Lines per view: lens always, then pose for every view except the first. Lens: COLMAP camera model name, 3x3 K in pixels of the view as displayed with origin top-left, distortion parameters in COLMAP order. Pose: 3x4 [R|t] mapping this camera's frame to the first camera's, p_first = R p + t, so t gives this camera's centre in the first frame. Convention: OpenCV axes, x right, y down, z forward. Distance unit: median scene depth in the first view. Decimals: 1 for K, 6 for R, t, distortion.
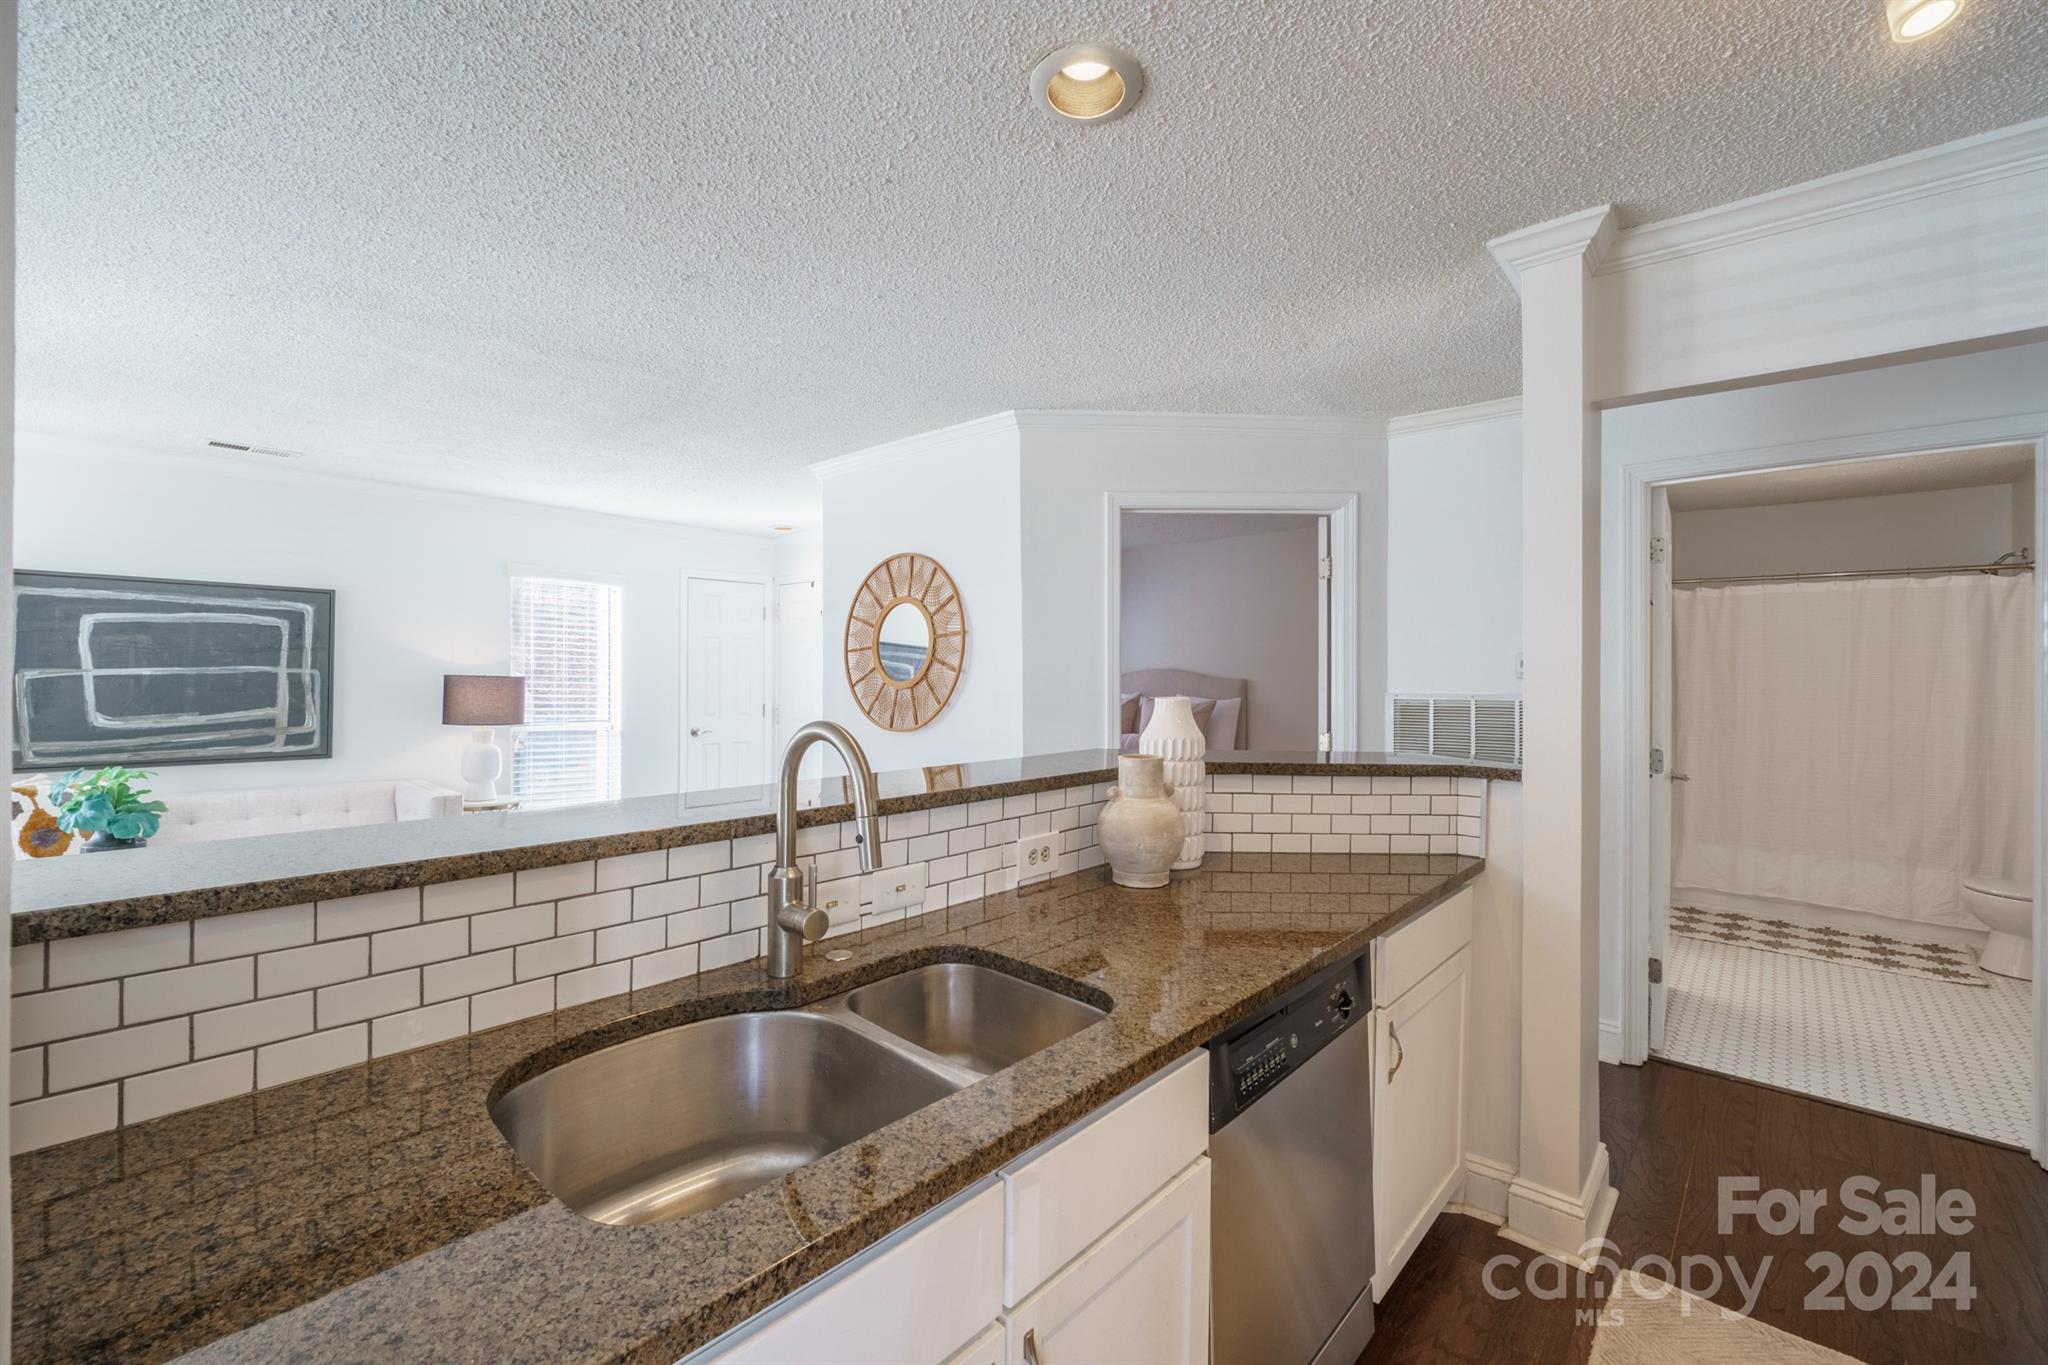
lens RADIAL K [[859.7, 0, 997.8], [0, 859.7, 668.9], [0, 0, 1]] dist [-0.009999, 0.000597]
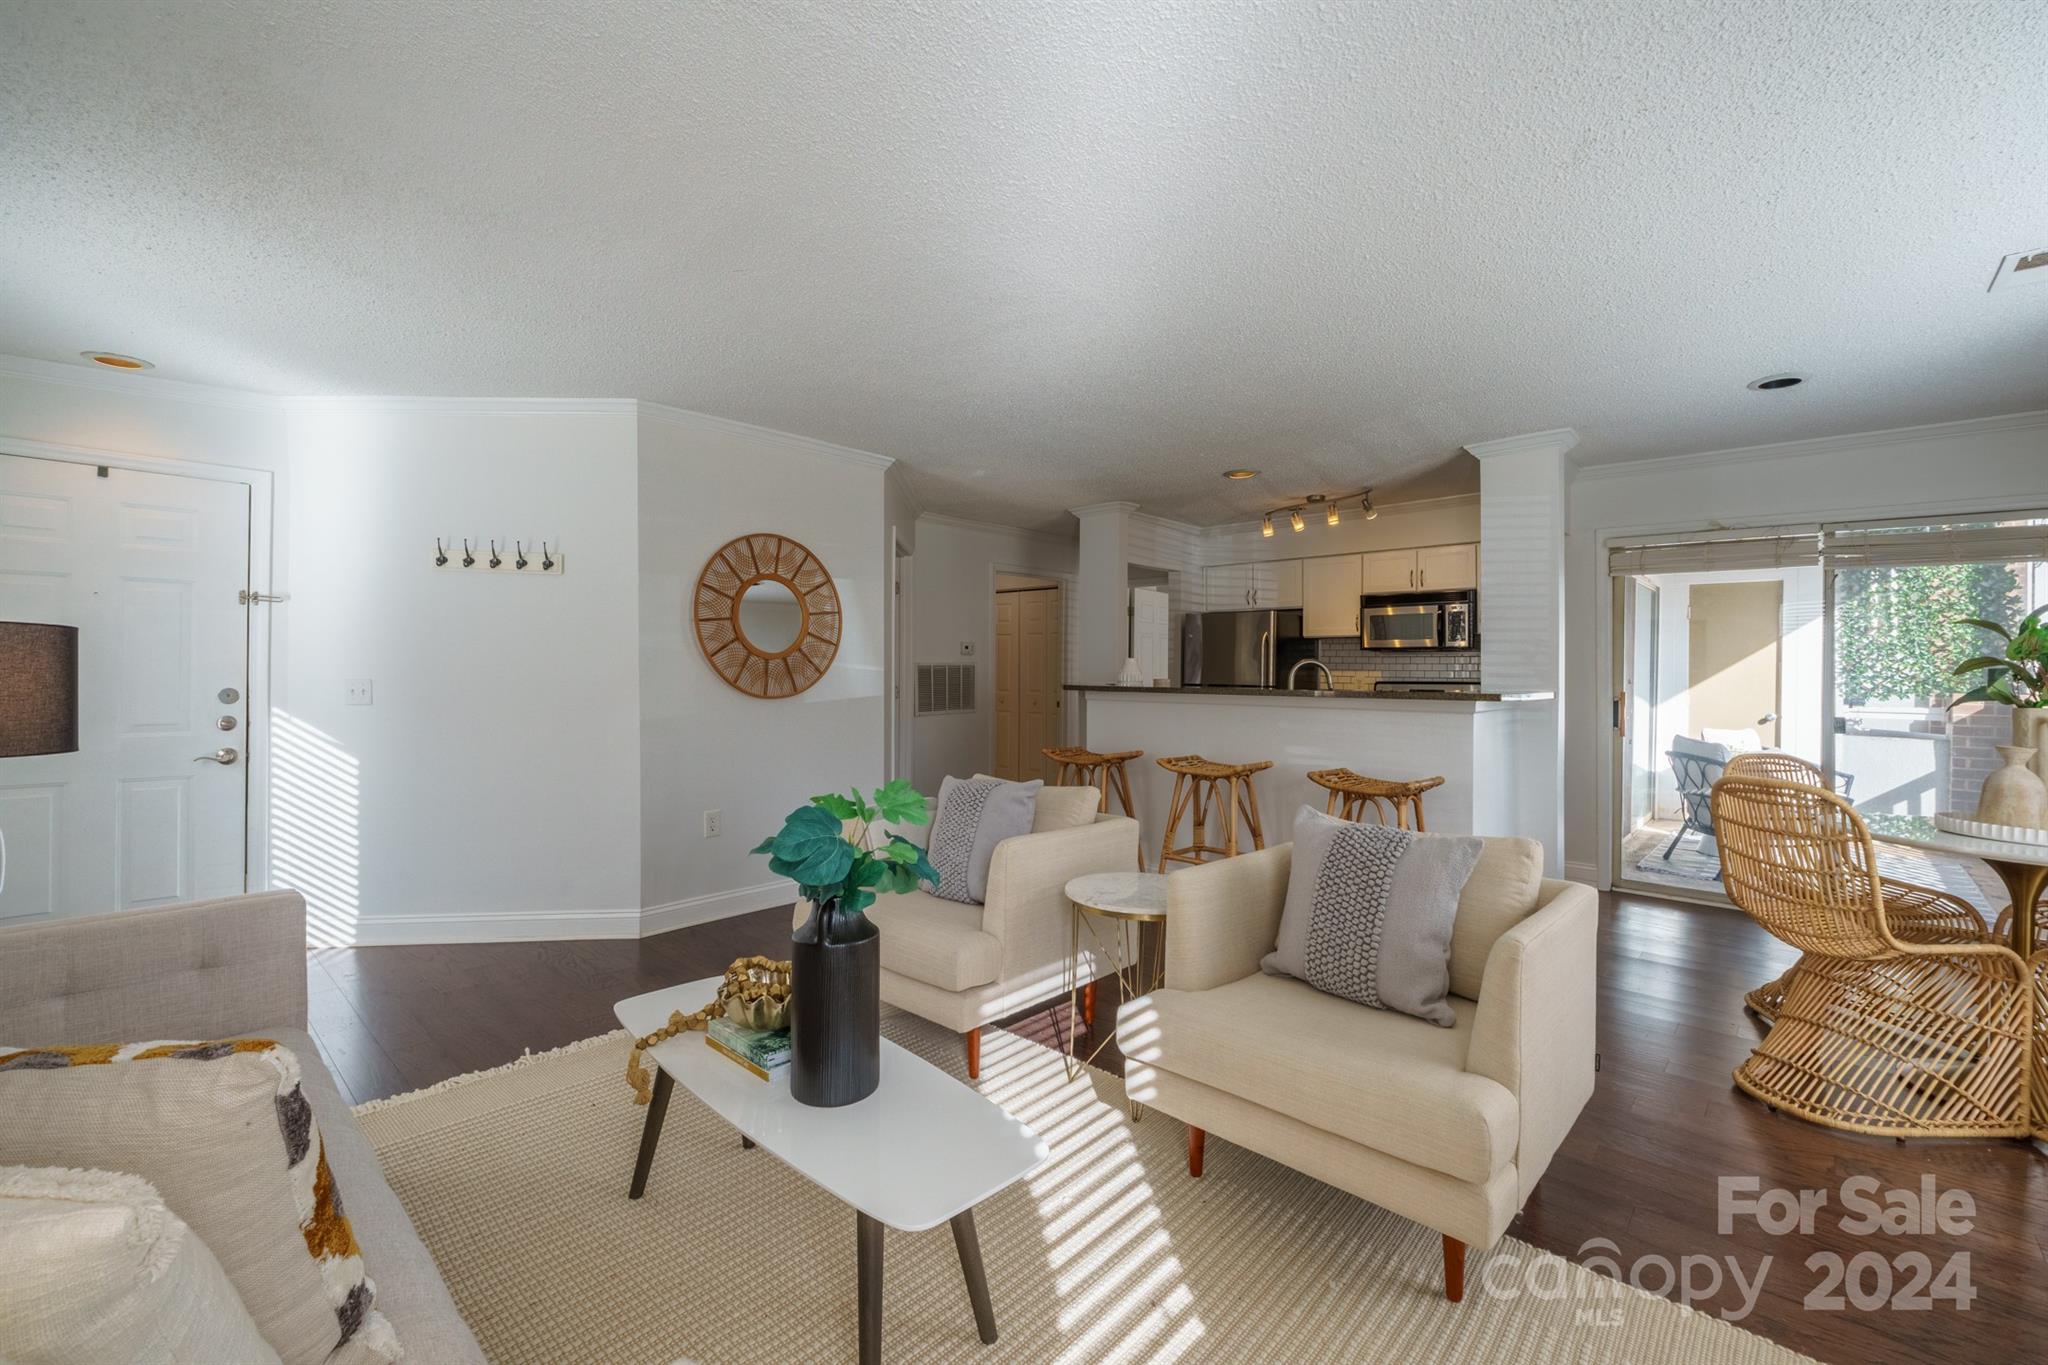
lens RADIAL K [[859.7, 0, 1033.0], [0, 859.7, 678.8], [0, 0, 1]] dist [-0.009999, 0.000597]
pose [[-0.015427, -0.013707, 0.999787, -1.031765], [-0.006047, 0.999889, 0.013615, 0.026858], [-0.999863, -0.005835, -0.015508, 0.586251]]
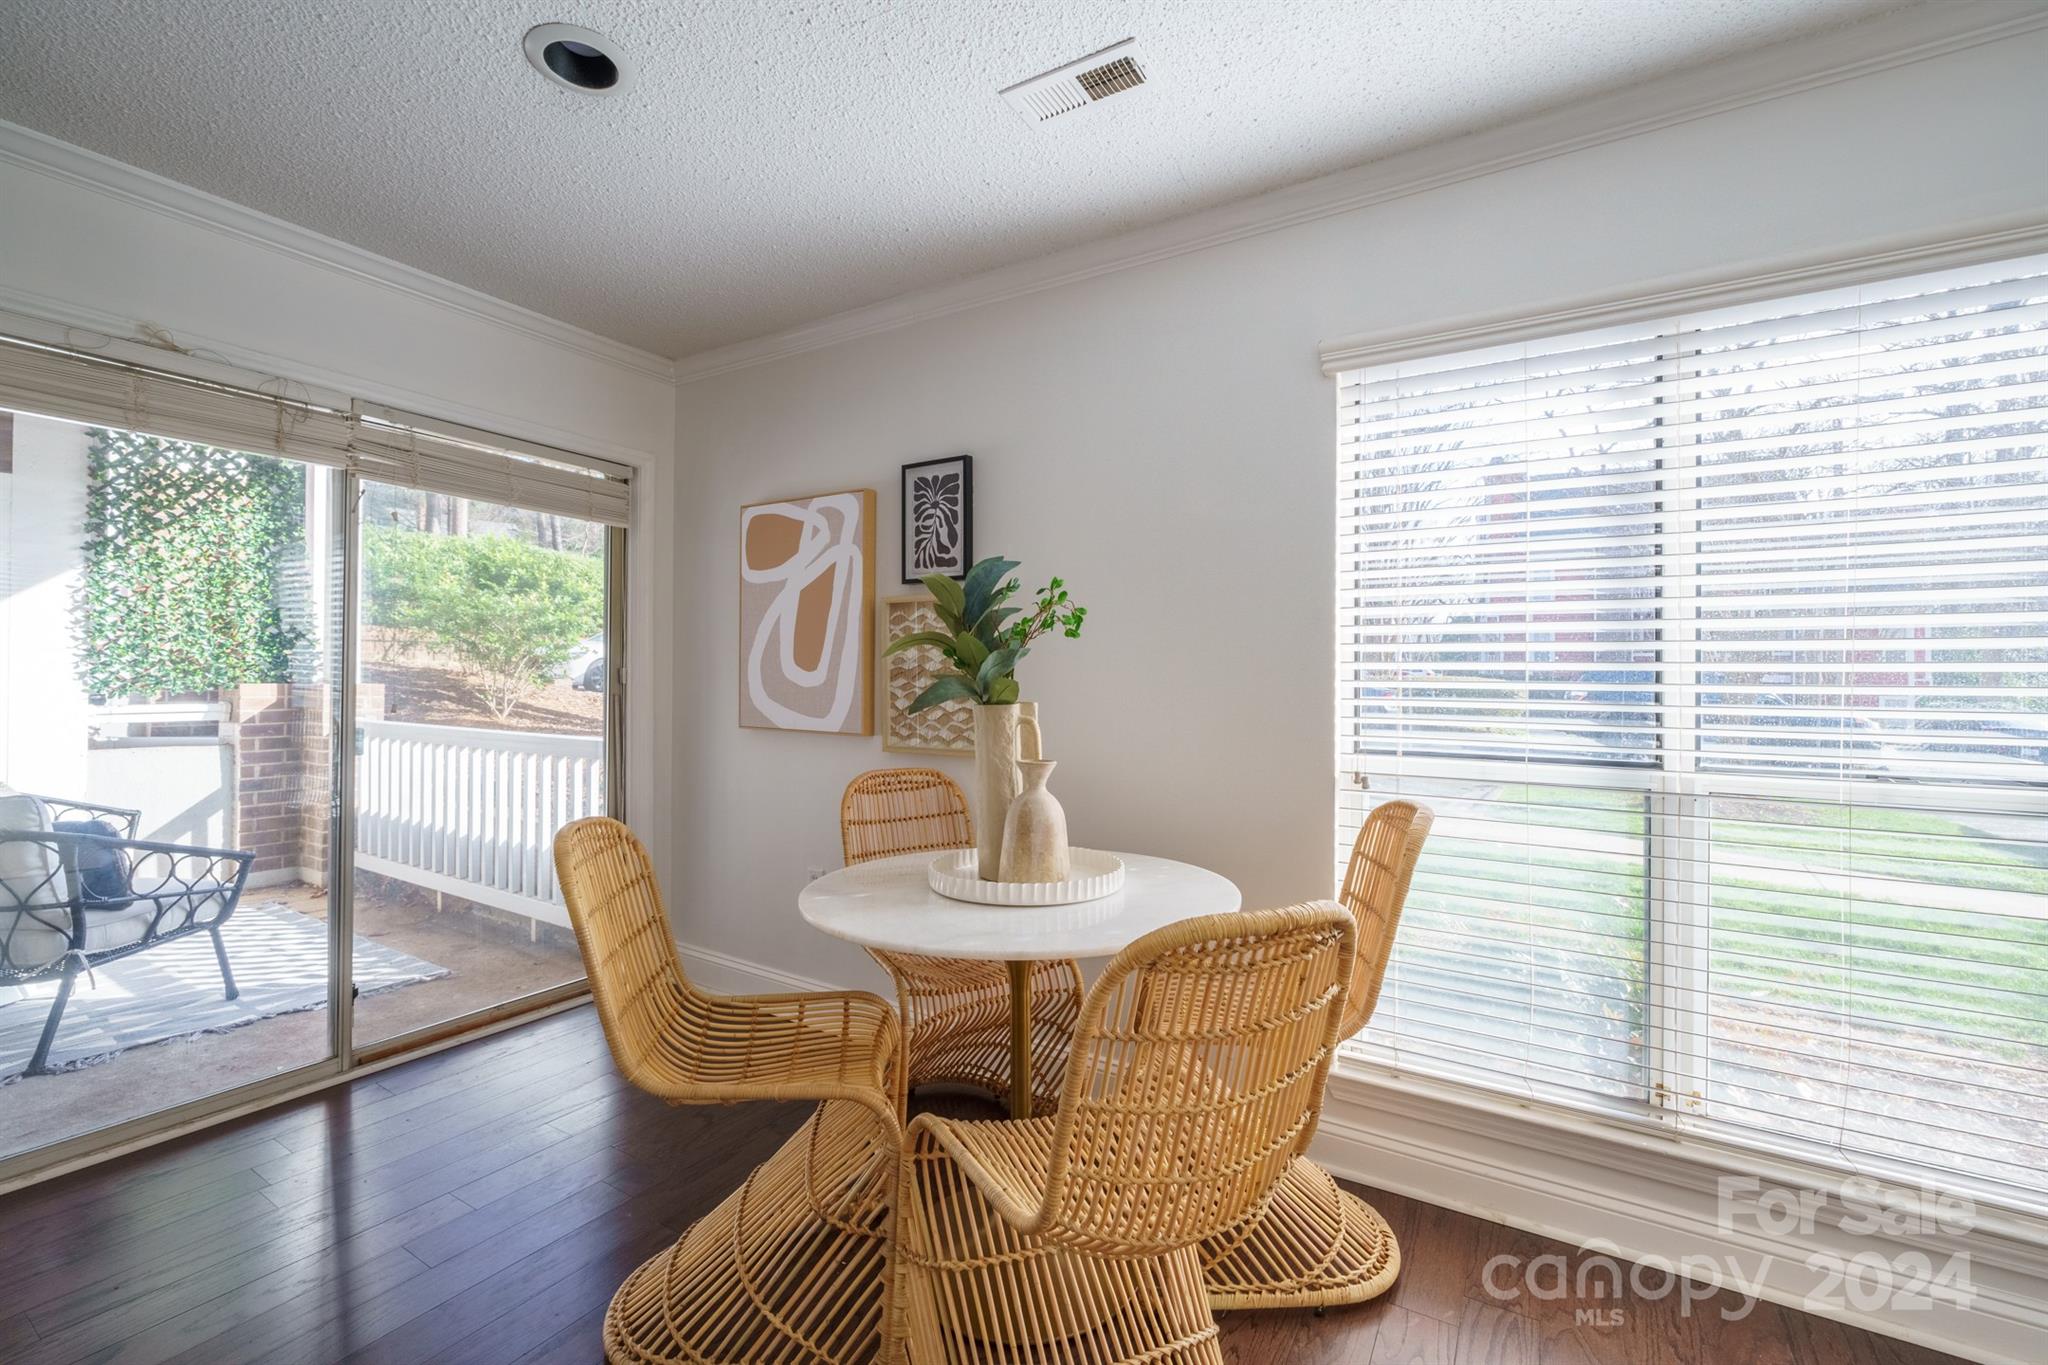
lens RADIAL K [[859.7, 0, 1015.0], [0, 859.7, 674.9], [0, 0, 1]] dist [-0.009999, 0.000597]
pose [[-0.979757, -0.013643, -0.199724, -0.436852], [-0.014232, 0.999898, 0.001513, 0.033372], [0.199683, 0.004325, -0.979851, 0.333447]]
